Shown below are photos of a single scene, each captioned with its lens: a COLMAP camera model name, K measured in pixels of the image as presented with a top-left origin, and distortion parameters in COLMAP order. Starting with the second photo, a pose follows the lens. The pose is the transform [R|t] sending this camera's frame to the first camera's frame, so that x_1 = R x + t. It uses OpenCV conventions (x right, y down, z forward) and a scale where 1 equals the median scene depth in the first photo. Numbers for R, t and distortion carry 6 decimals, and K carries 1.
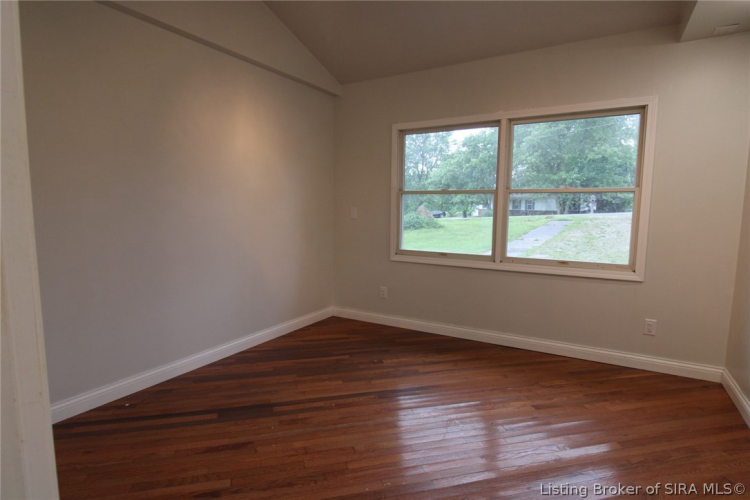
lens RADIAL K [[401.5, 0, 377.7], [0, 401.5, 241.2], [0, 0, 1]] dist [-0.000698, -0.000079]
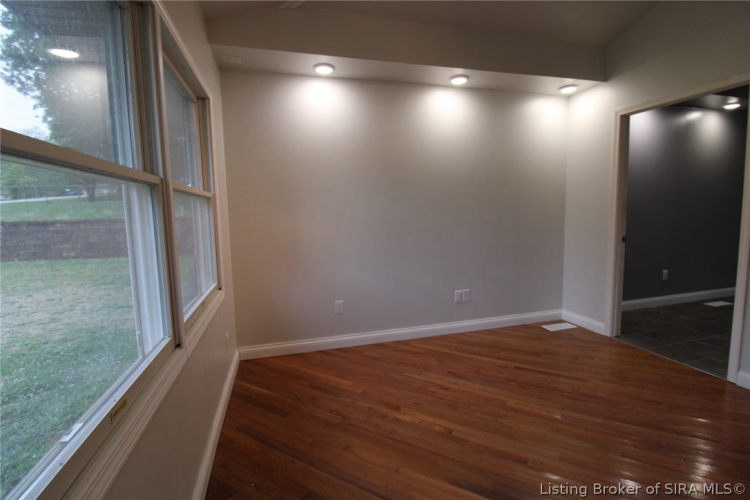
lens RADIAL K [[347.4, 0, 371.9], [0, 347.4, 249.3], [0, 0, 1]] dist [-0.000269, -0.013685]
pose [[-0.717897, -0.074226, 0.692181, -0.149282], [0.061375, 0.983679, 0.169140, -0.146526], [-0.693438, 0.163908, -0.701625, 1.568526]]
